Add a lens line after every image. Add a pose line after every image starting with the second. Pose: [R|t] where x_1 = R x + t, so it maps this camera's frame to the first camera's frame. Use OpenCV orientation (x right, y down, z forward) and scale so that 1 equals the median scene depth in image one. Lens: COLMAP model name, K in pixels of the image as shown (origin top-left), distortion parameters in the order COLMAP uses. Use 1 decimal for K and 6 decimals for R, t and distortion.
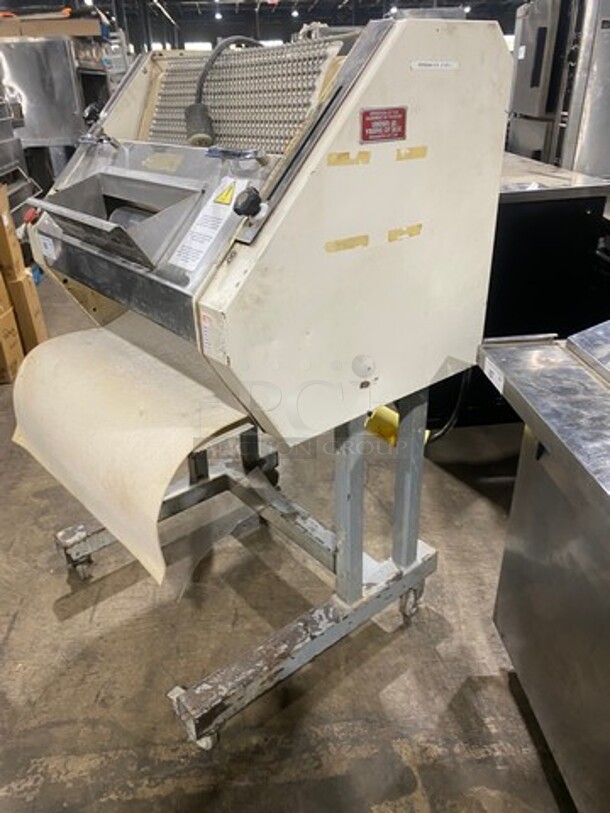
lens RADIAL K [[625.8, 0, 303.0], [0, 625.8, 394.4], [0, 0, 1]] dist [0.004467, 0.005618]
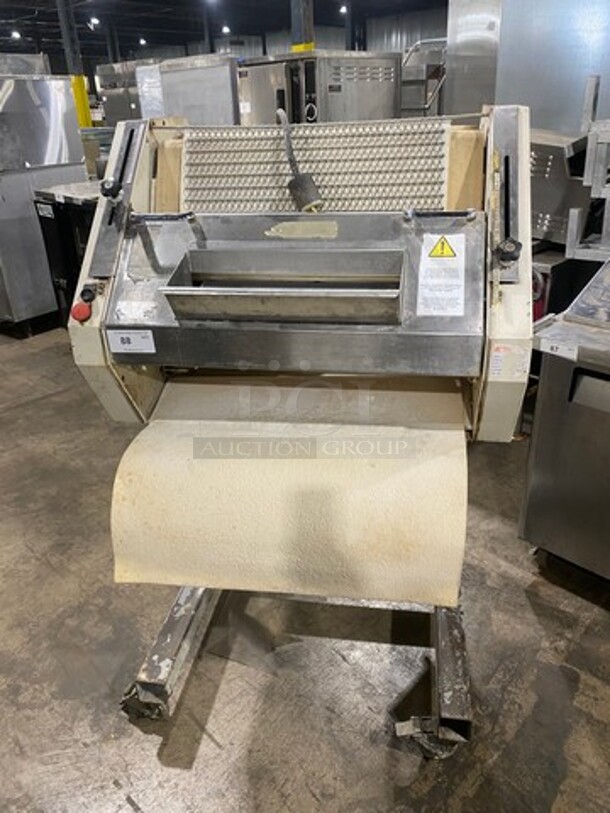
lens RADIAL K [[626.0, 0, 308.2], [0, 626.0, 374.1], [0, 0, 1]] dist [0.005703, 0.002121]
pose [[0.754599, -0.256211, 0.604099, -0.761909], [0.300439, 0.953359, 0.029051, -0.144522], [-0.583367, 0.159573, 0.796379, 0.177361]]
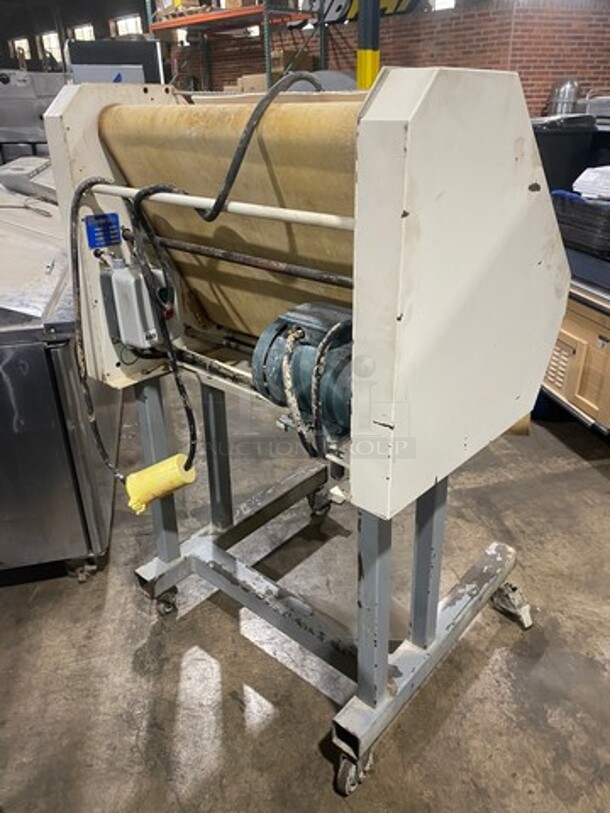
lens RADIAL K [[625.8, 0, 303.0], [0, 625.8, 394.4], [0, 0, 1]] dist [0.004467, 0.005618]
pose [[-0.986198, 0.111732, -0.122187, 0.047187], [-0.025571, 0.626335, 0.779135, -0.868222], [0.163584, 0.771505, -0.614833, 1.684862]]
